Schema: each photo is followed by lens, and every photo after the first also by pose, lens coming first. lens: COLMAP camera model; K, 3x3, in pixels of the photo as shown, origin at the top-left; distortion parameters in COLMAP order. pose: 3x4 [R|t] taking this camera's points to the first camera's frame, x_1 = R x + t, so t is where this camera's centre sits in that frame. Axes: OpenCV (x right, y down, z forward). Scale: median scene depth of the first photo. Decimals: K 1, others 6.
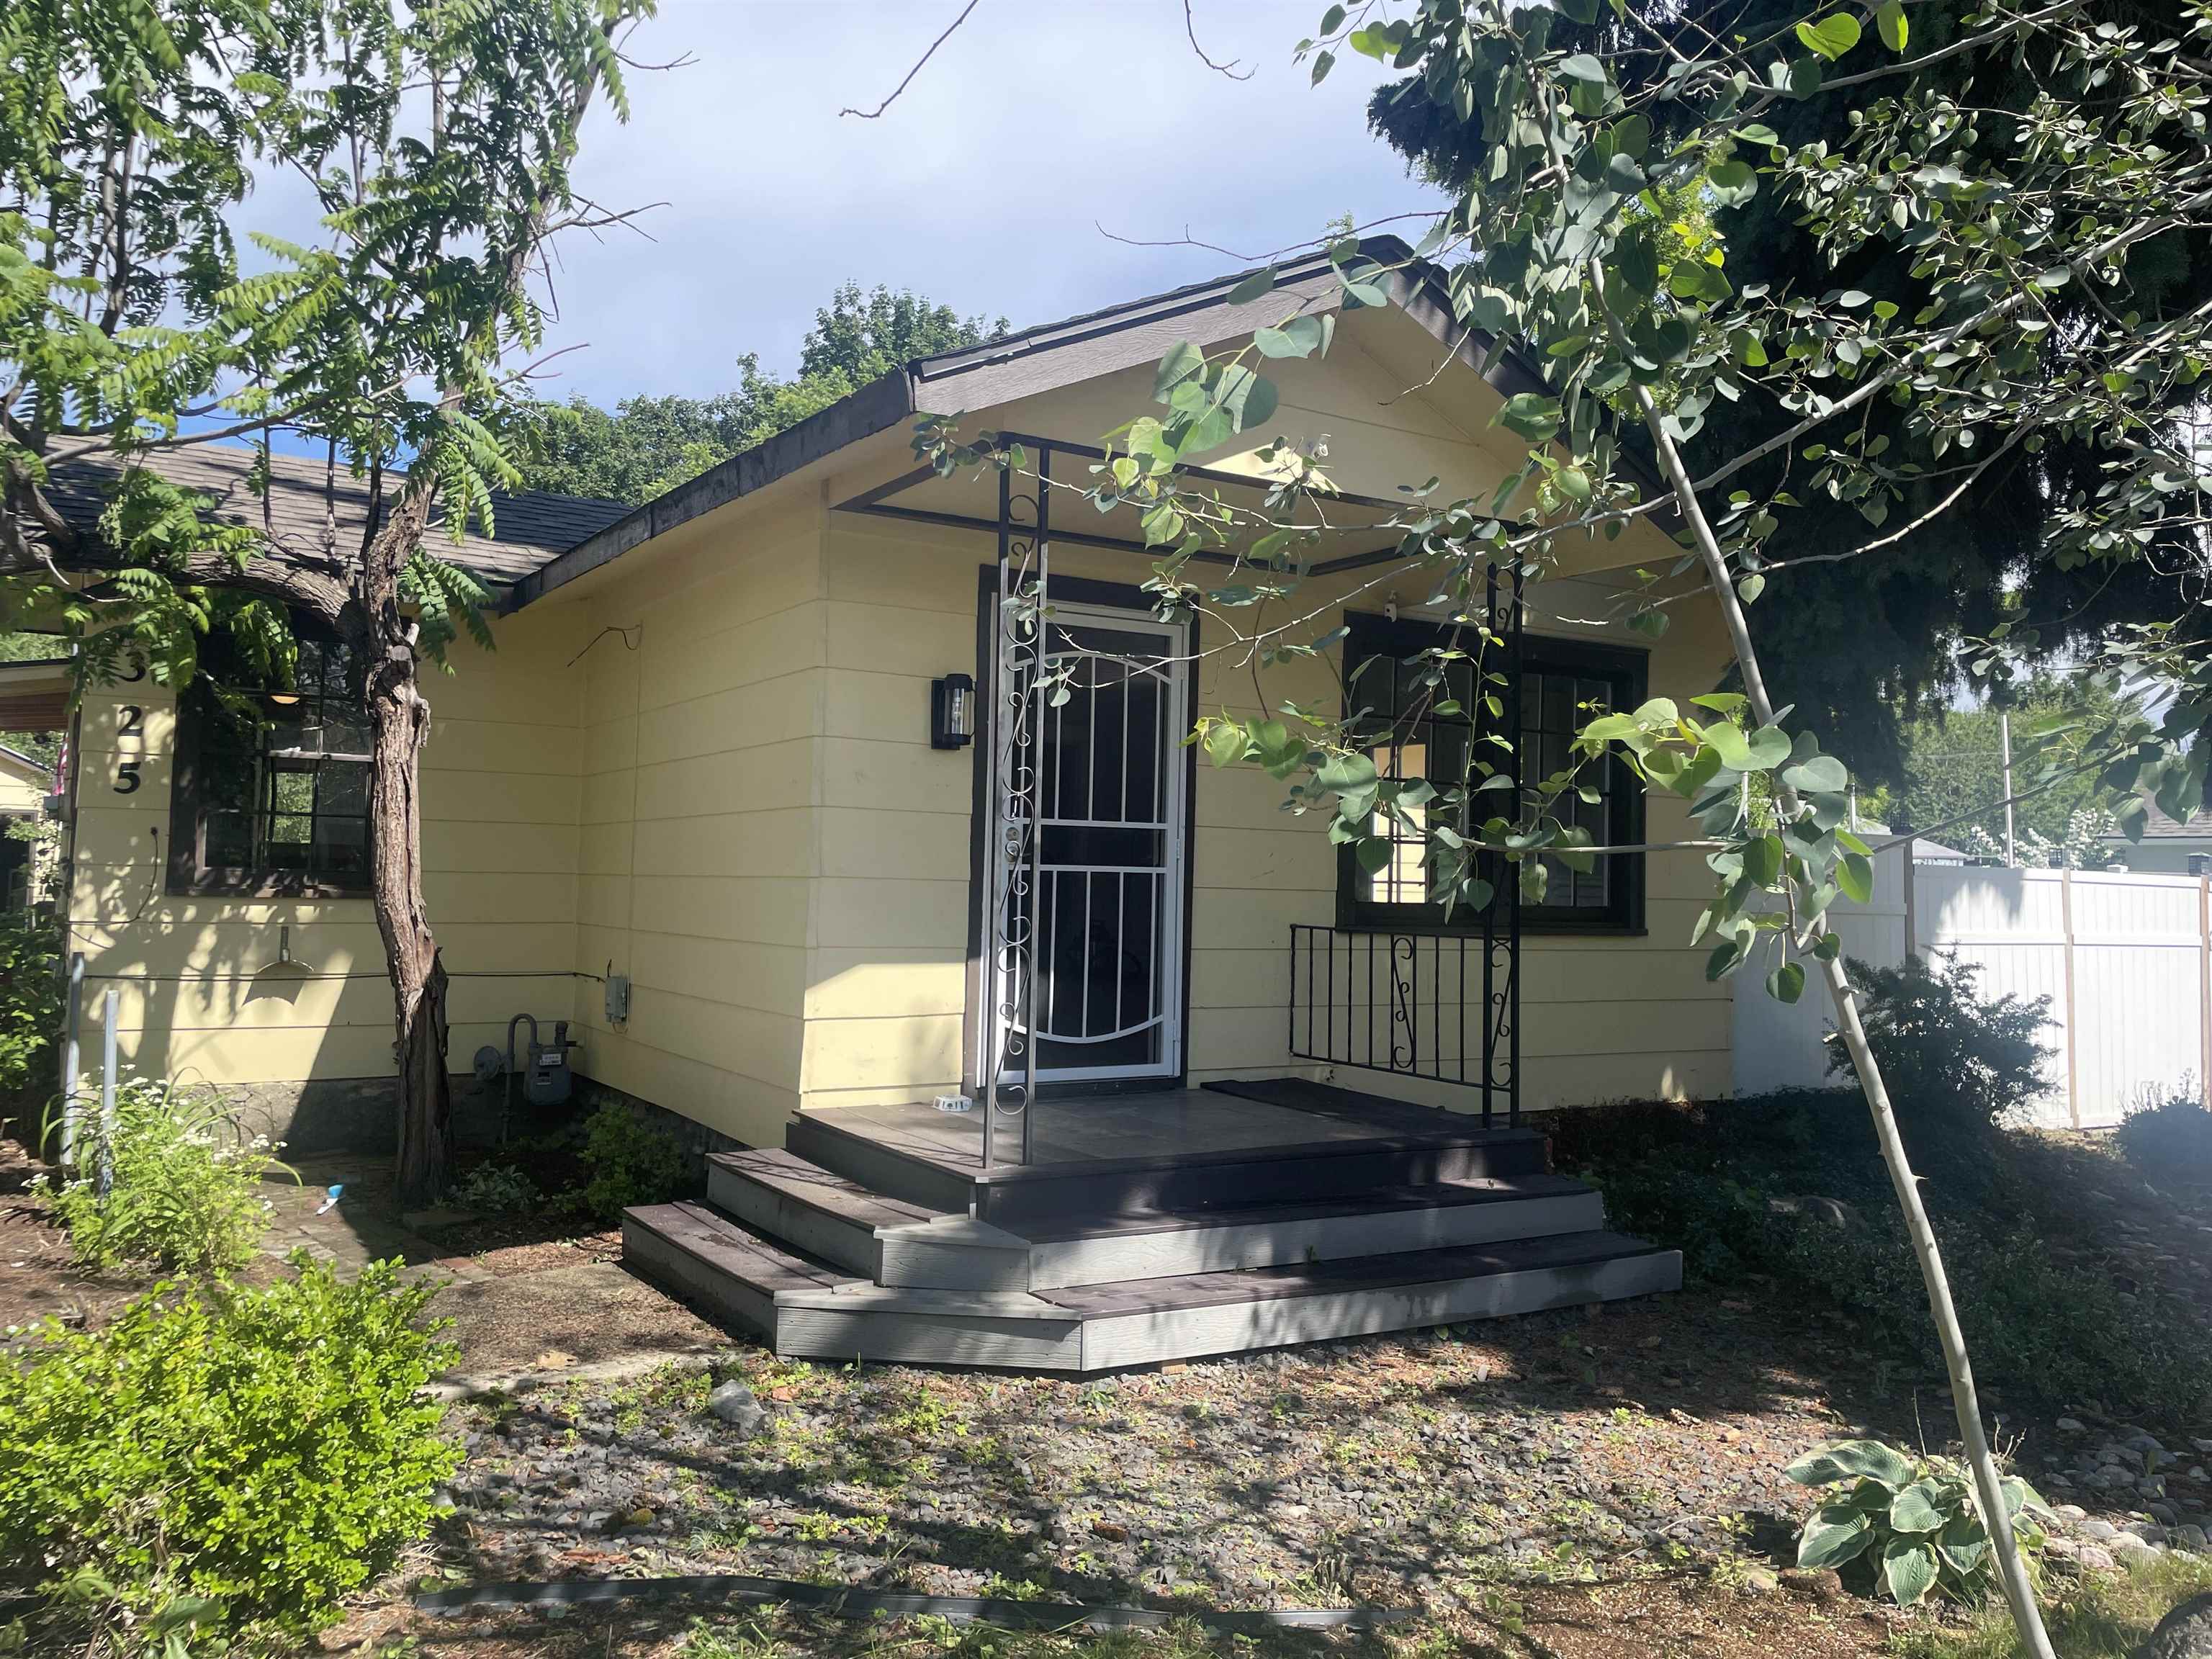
lens RADIAL K [[1702.4, 0, 1106.0], [0, 1702.4, 829.5], [0, 0, 1]] dist [0.070055, -0.082763]
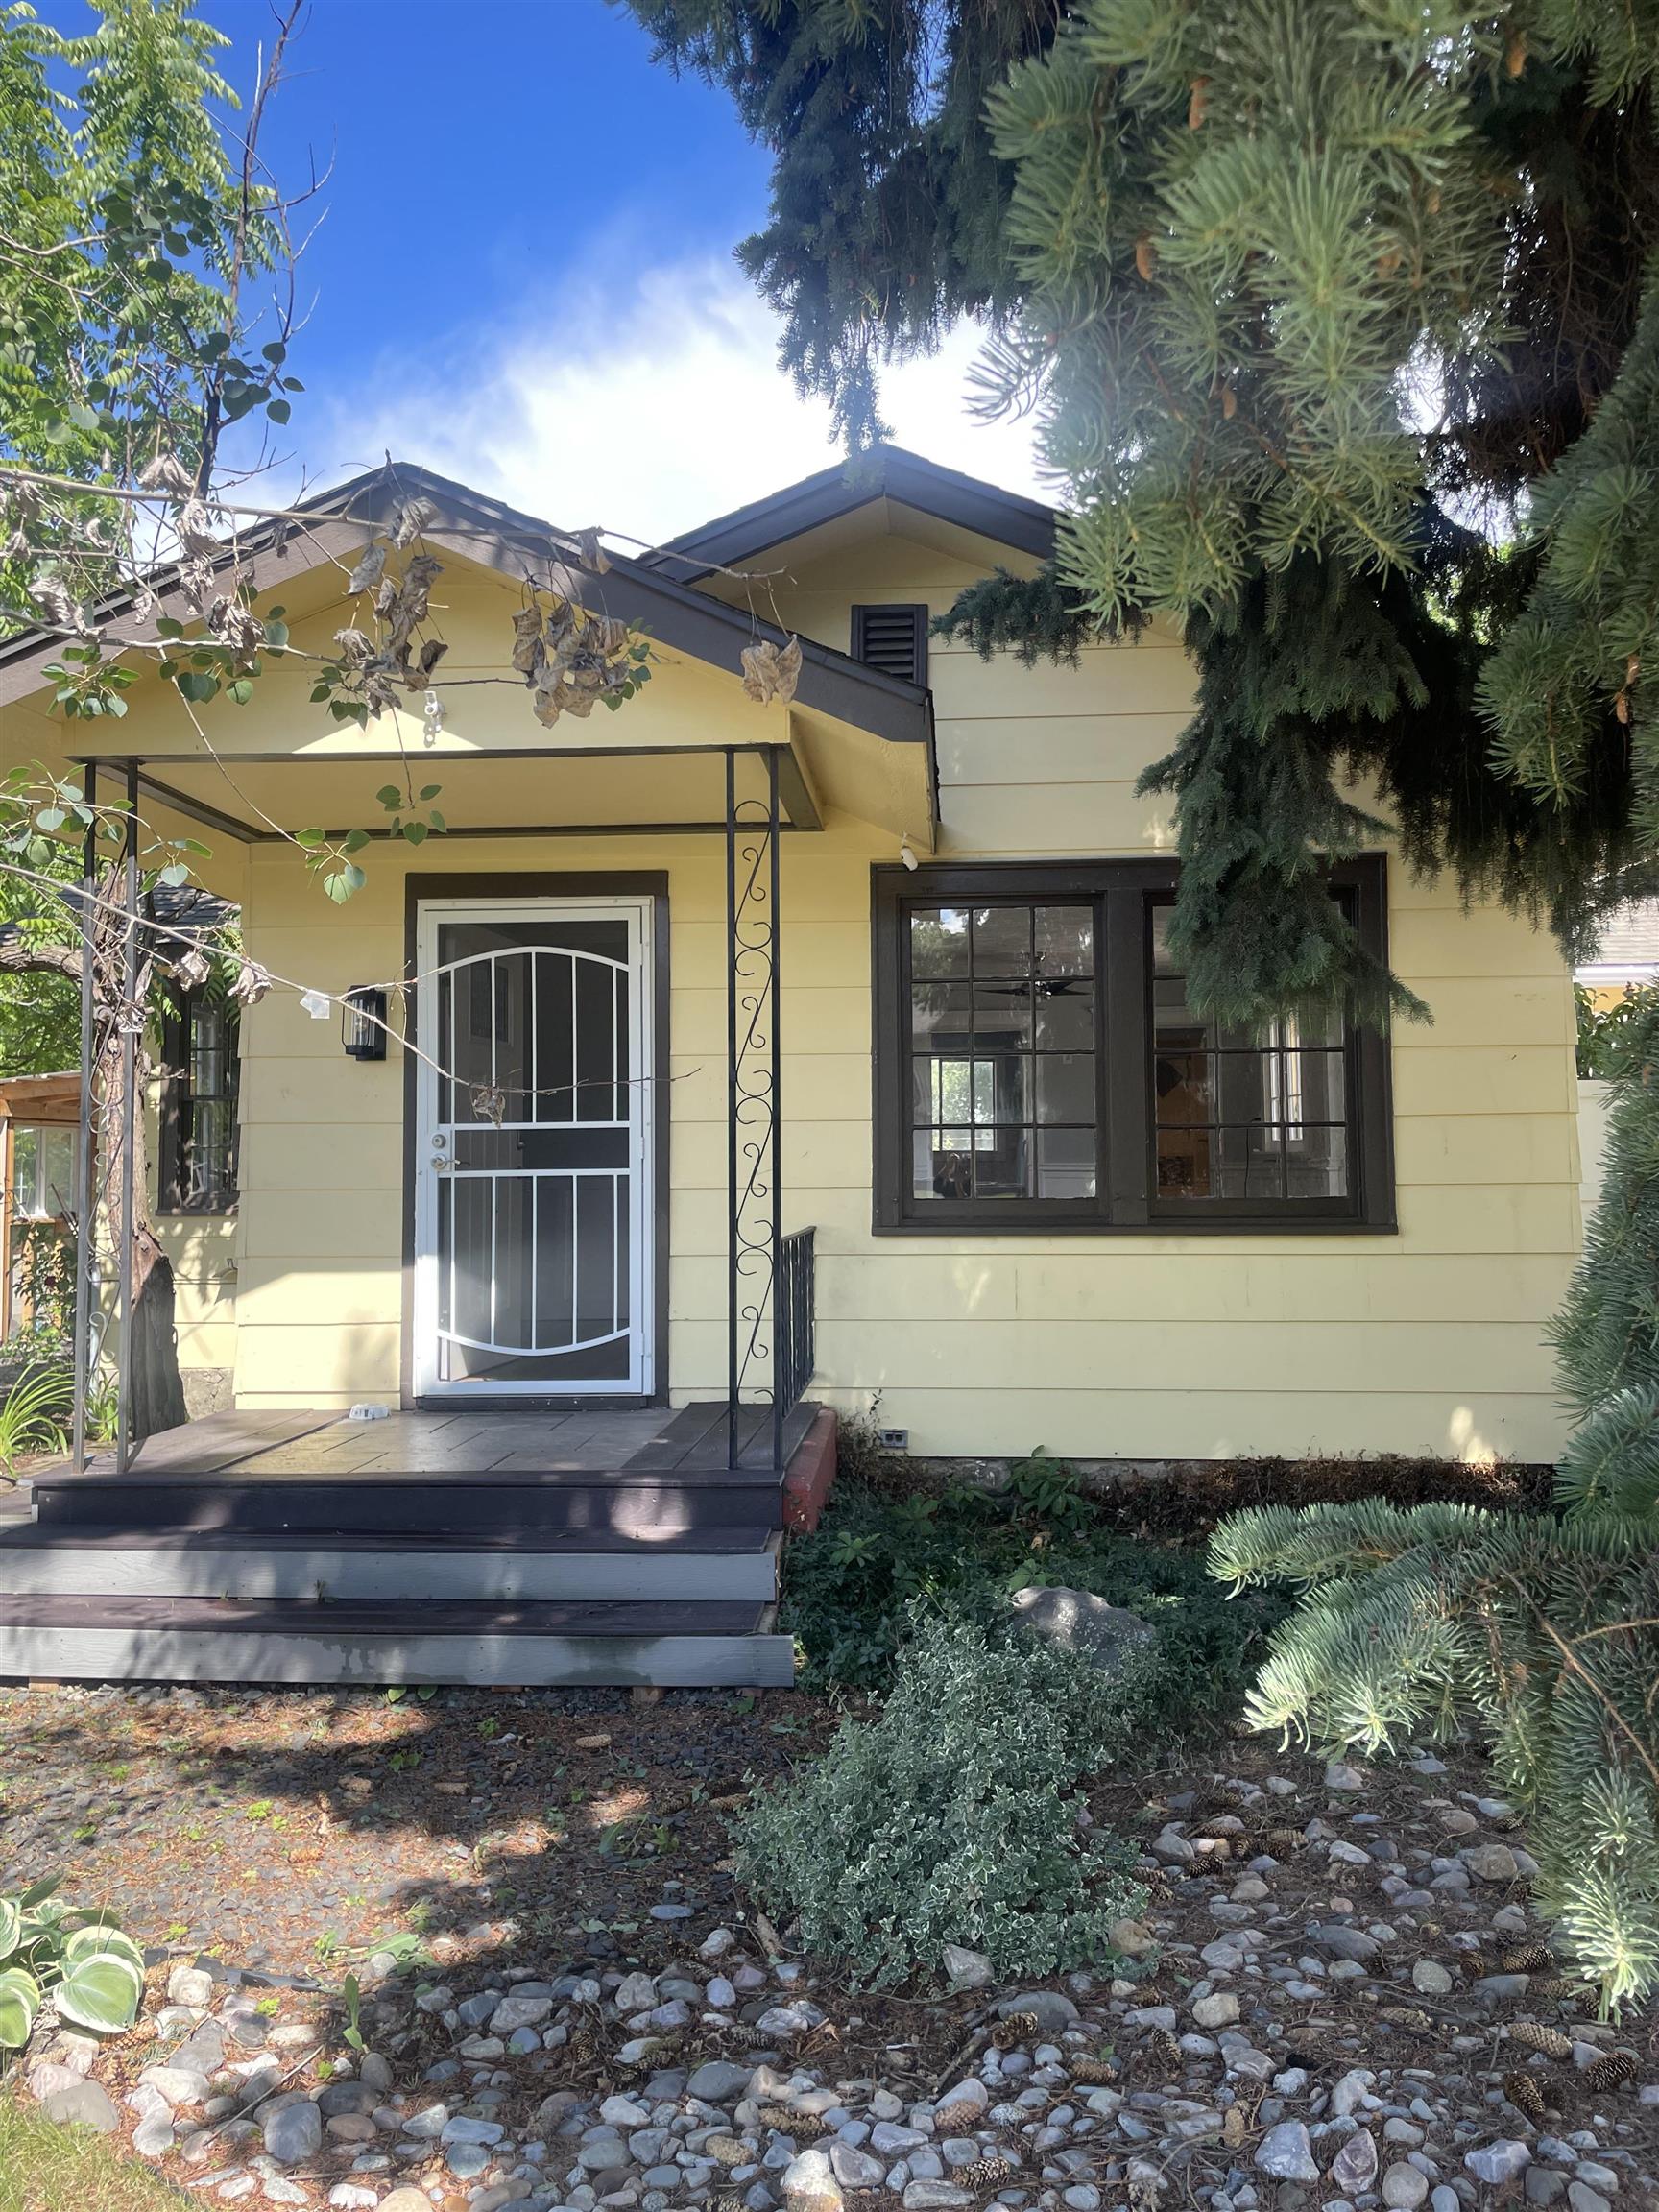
lens RADIAL K [[1702.4, 0, 870.5], [0, 1702.4, 1103.9], [0, 0, 1]] dist [0.070055, -0.082763]
pose [[0.814723, -0.053600, -0.577368, 0.700431], [0.042448, 0.998560, -0.032804, 0.023758], [0.578295, 0.002218, 0.815825, 0.322752]]
